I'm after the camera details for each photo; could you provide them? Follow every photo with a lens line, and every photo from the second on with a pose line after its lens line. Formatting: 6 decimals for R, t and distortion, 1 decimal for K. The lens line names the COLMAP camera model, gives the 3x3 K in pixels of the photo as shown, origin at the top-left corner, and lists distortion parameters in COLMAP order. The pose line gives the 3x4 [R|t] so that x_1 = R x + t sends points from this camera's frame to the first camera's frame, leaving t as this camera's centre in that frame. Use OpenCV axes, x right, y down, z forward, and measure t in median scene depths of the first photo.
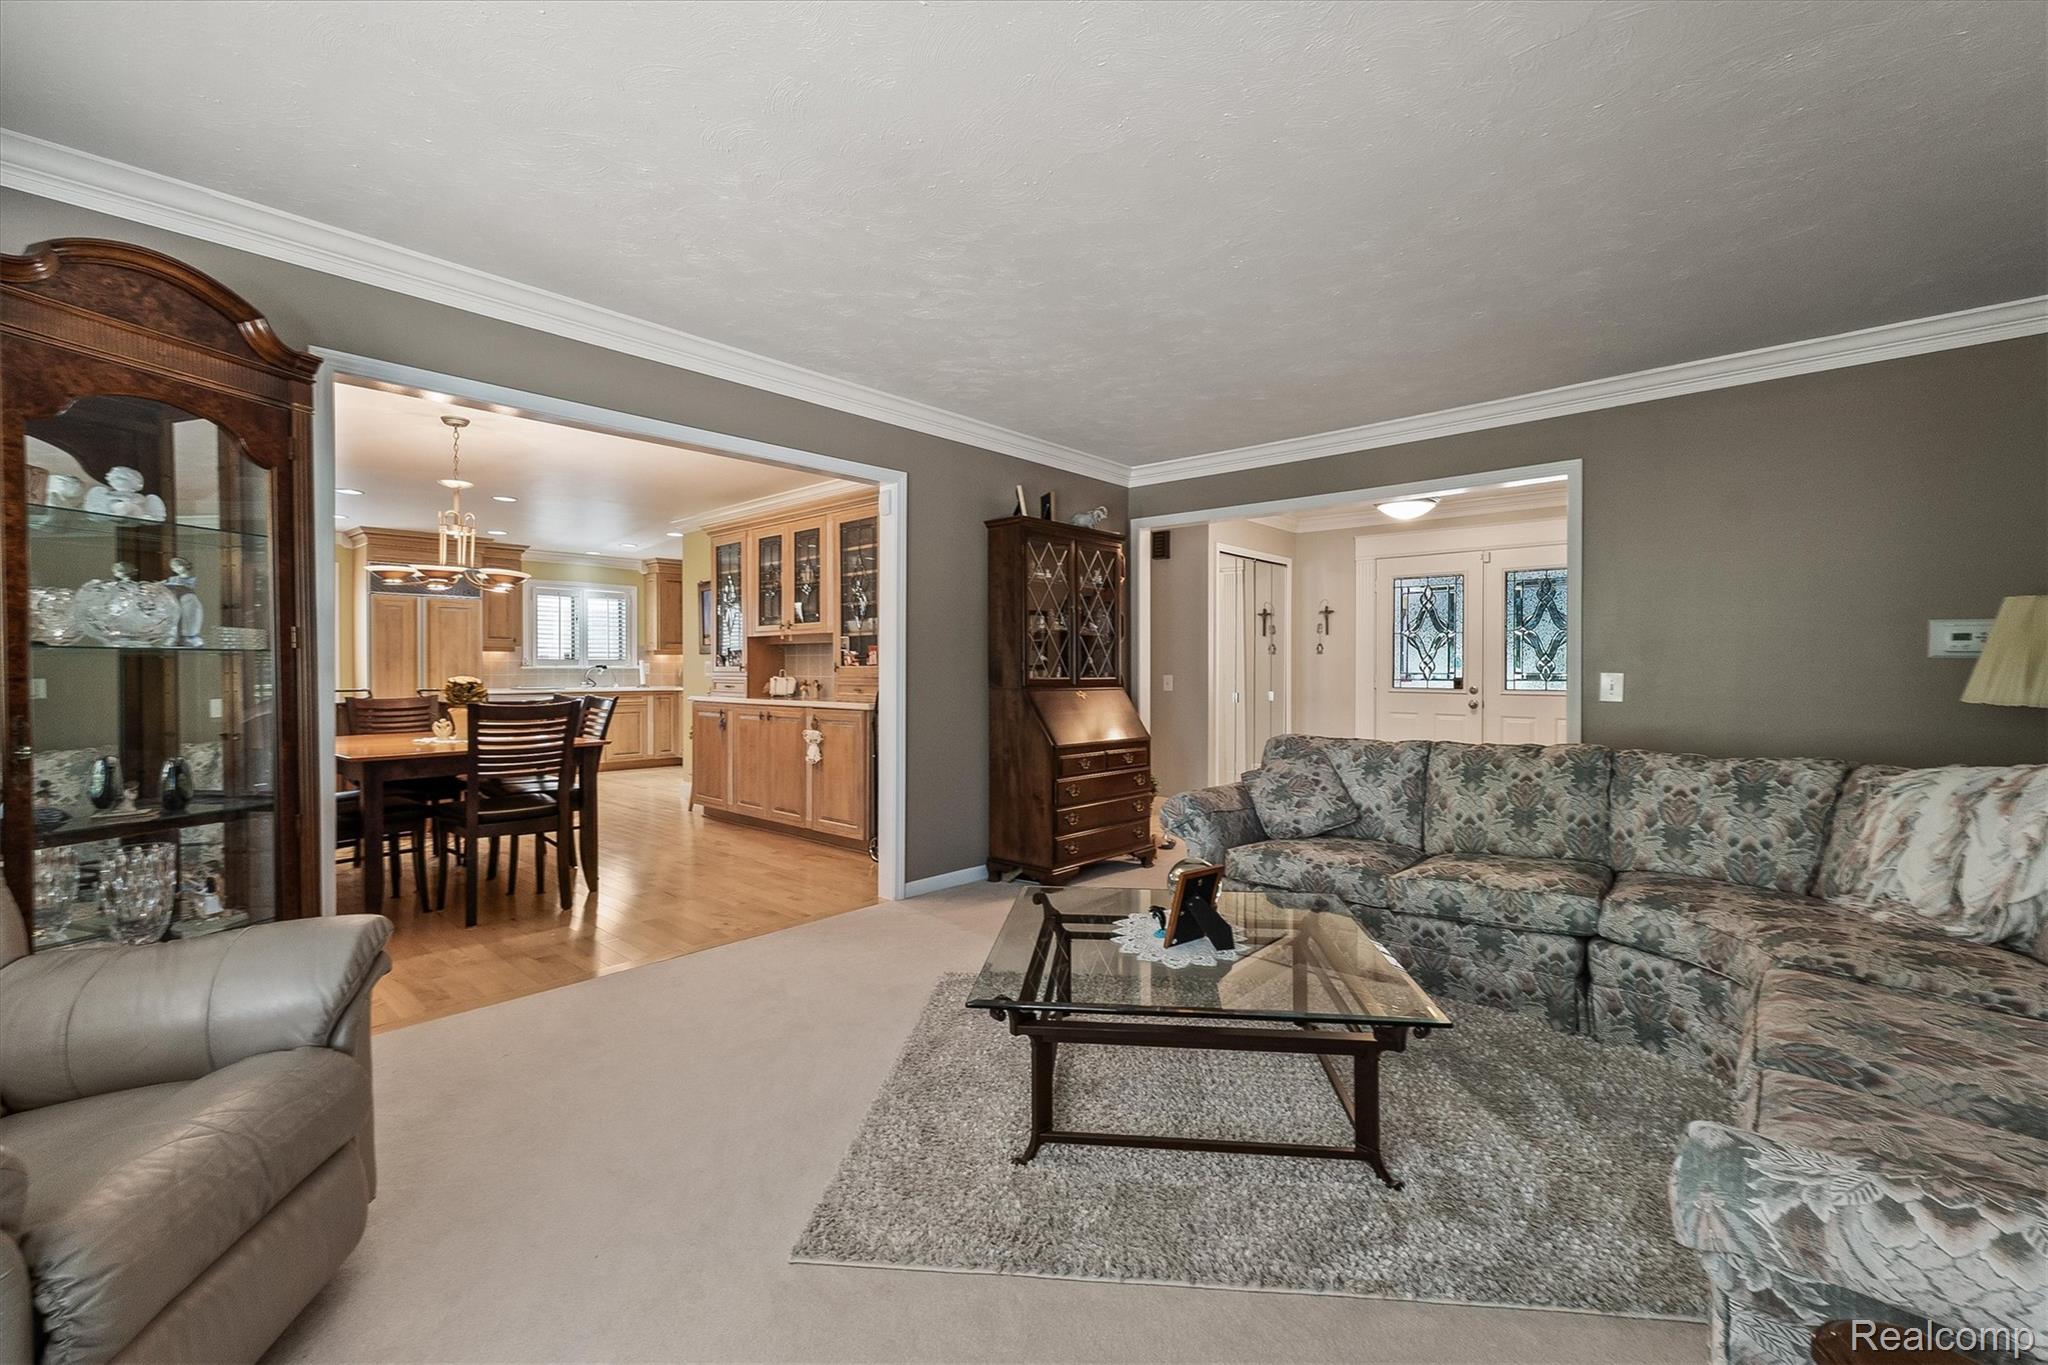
lens RADIAL K [[865.0, 0, 1020.7], [0, 865.0, 677.3], [0, 0, 1]] dist [0.005291, 0.000109]
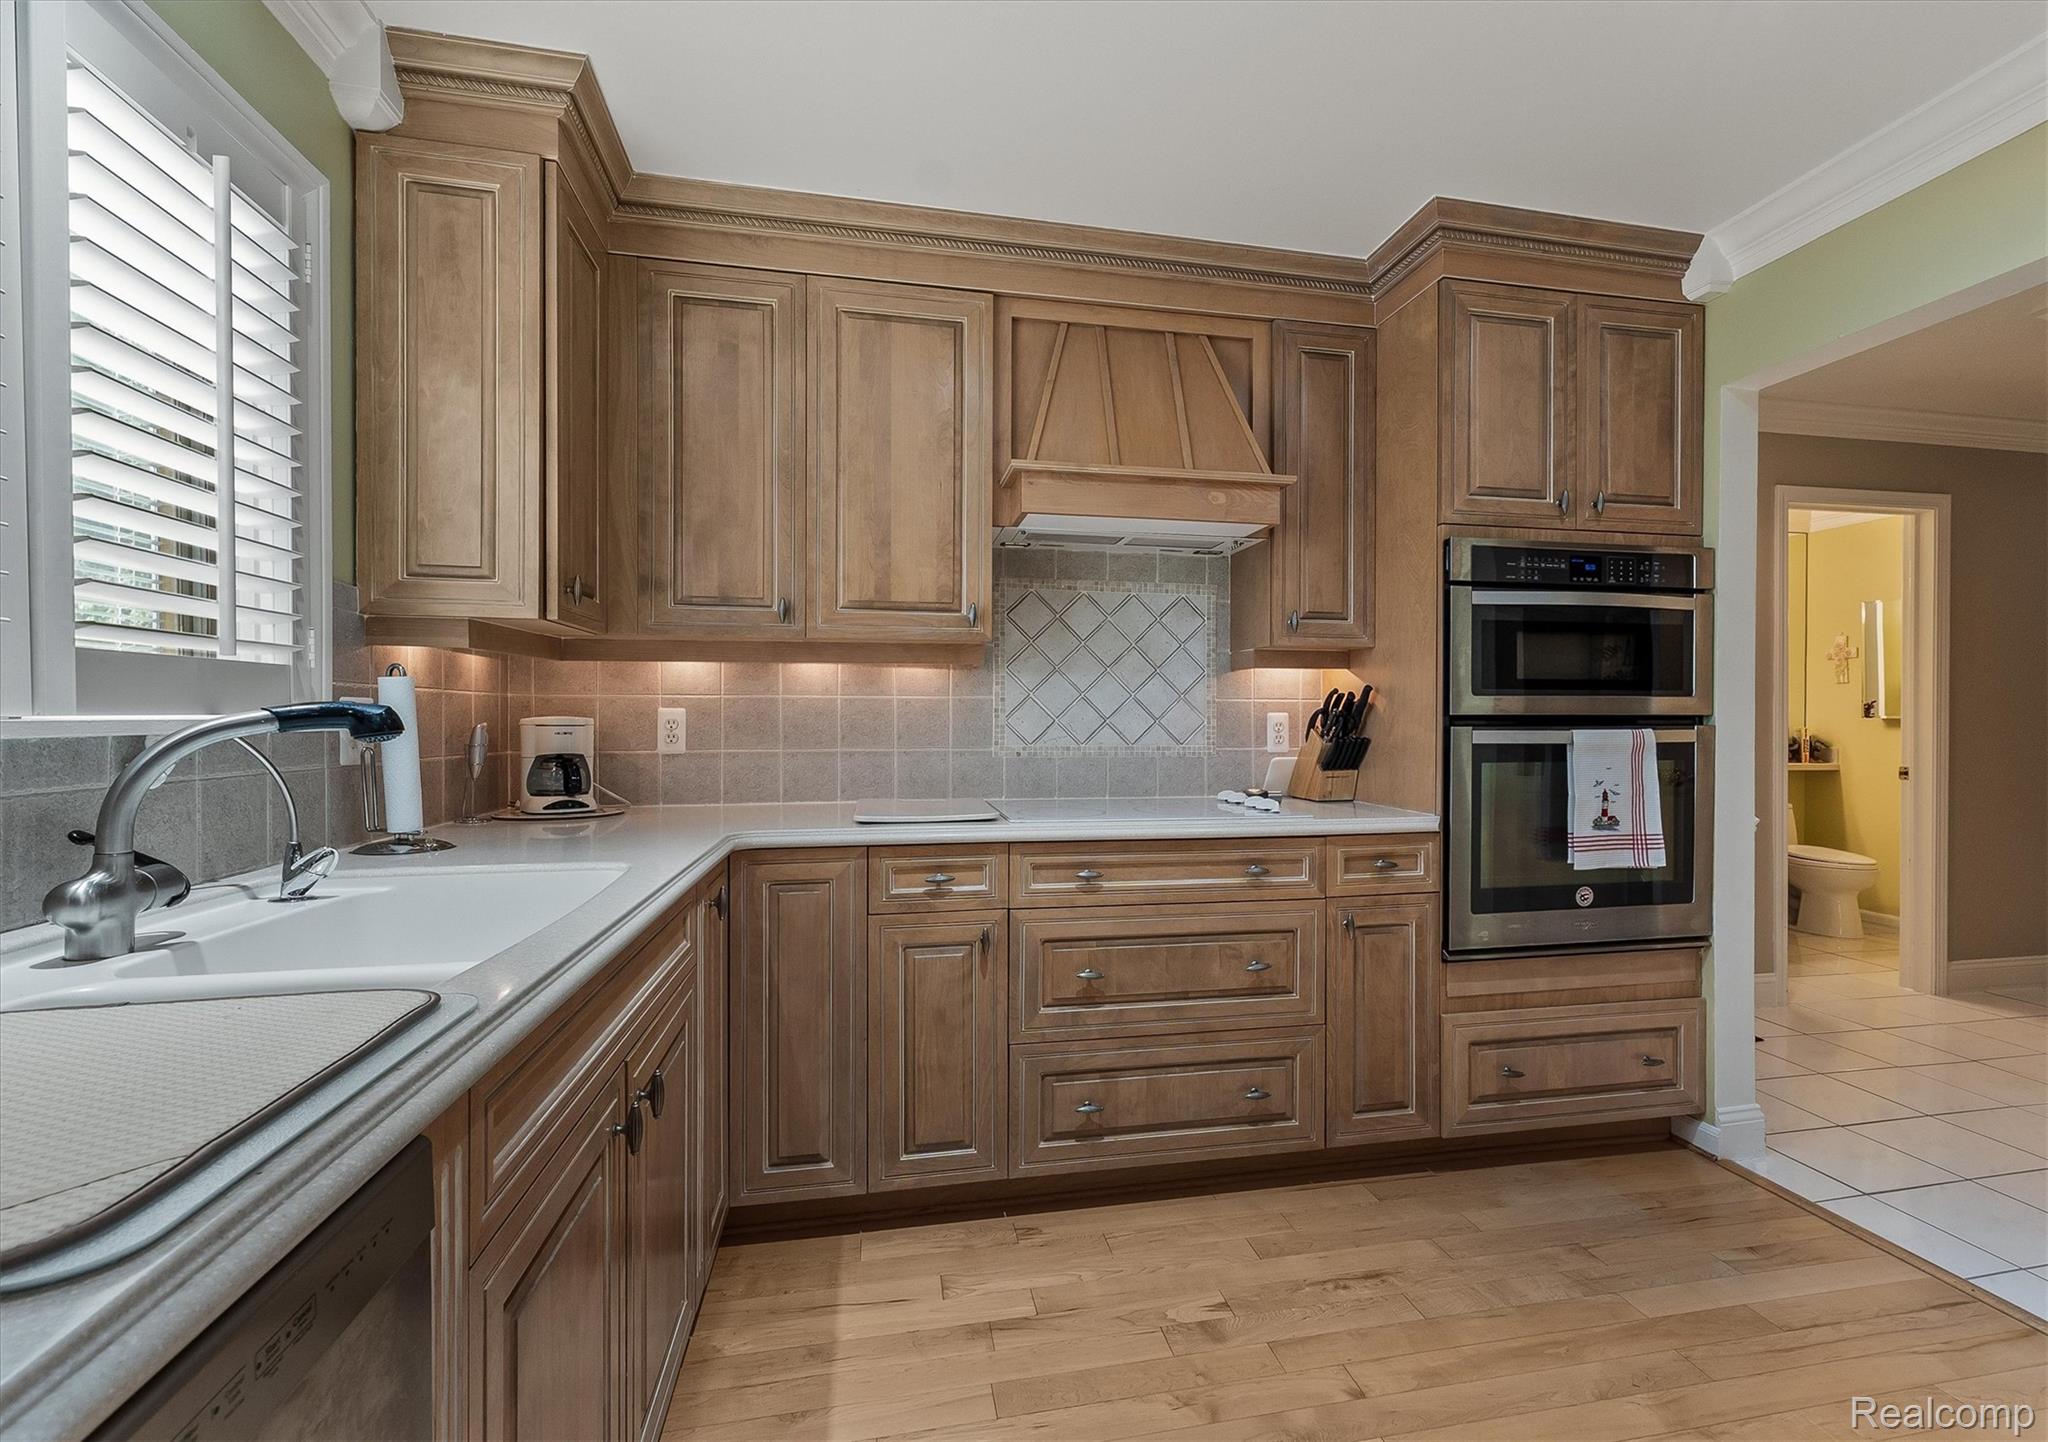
lens RADIAL K [[907.0, 0, 1098.1], [0, 907.0, 719.9], [0, 0, 1]] dist [0.004947, 0.001063]
pose [[0.570068, -0.001288, 0.821596, -0.619814], [0.006951, 0.999971, -0.003255, -0.012951], [-0.821568, 0.007567, 0.570061, 0.999662]]
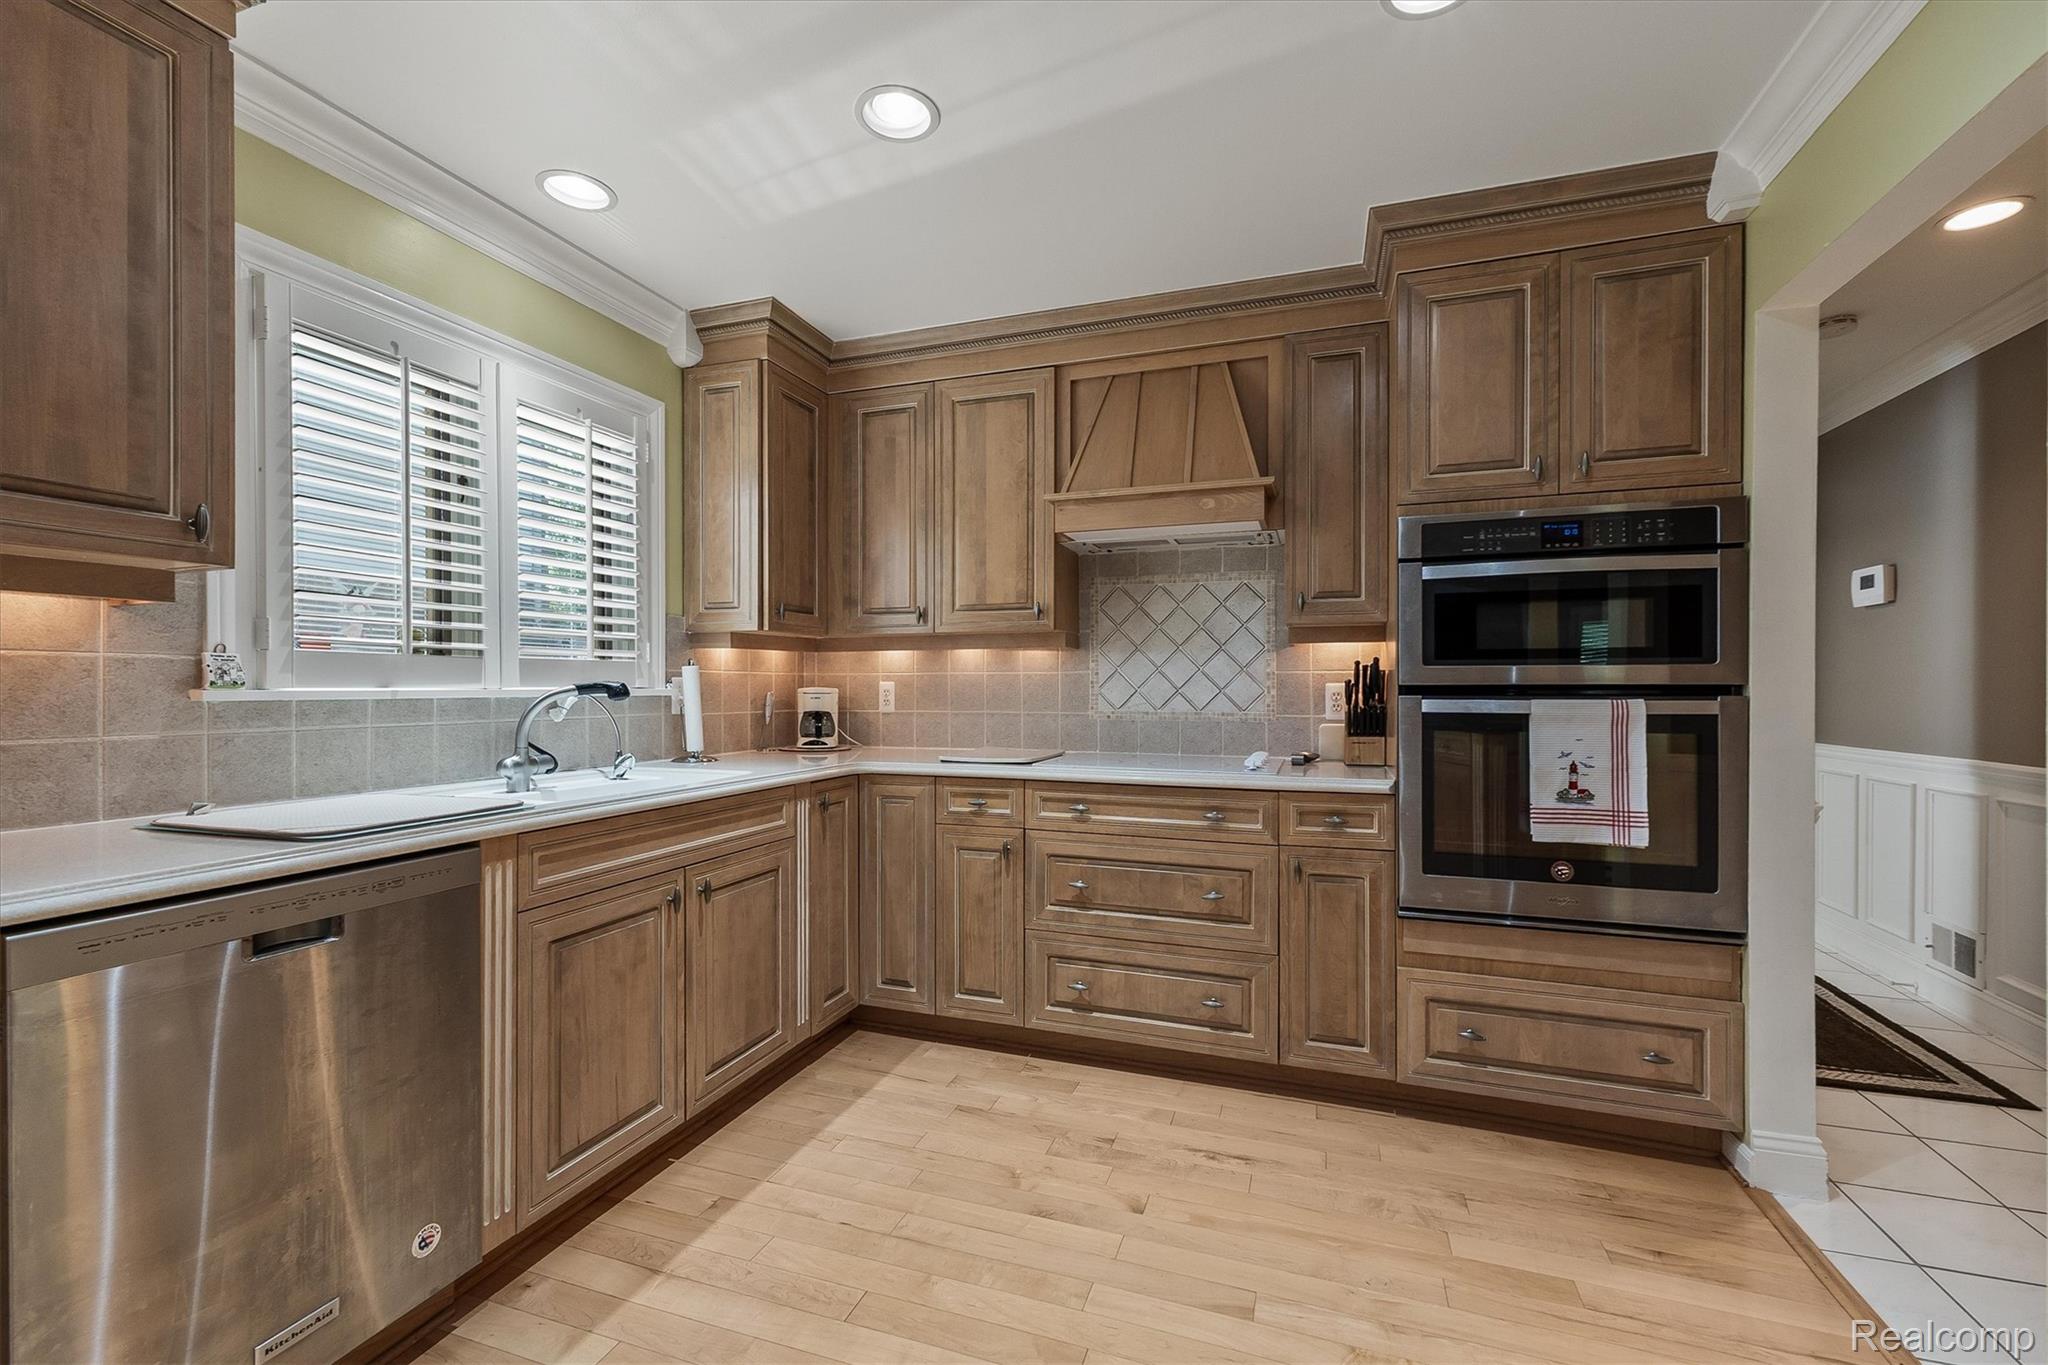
lens RADIAL K [[865.0, 0, 1052.2], [0, 865.0, 689.8], [0, 0, 1]] dist [0.005291, 0.000109]
pose [[0.914671, -0.000769, 0.404198, -0.550451], [0.003873, 0.999969, -0.006862, -0.011655], [-0.404181, 0.007842, 0.914646, 0.862805]]
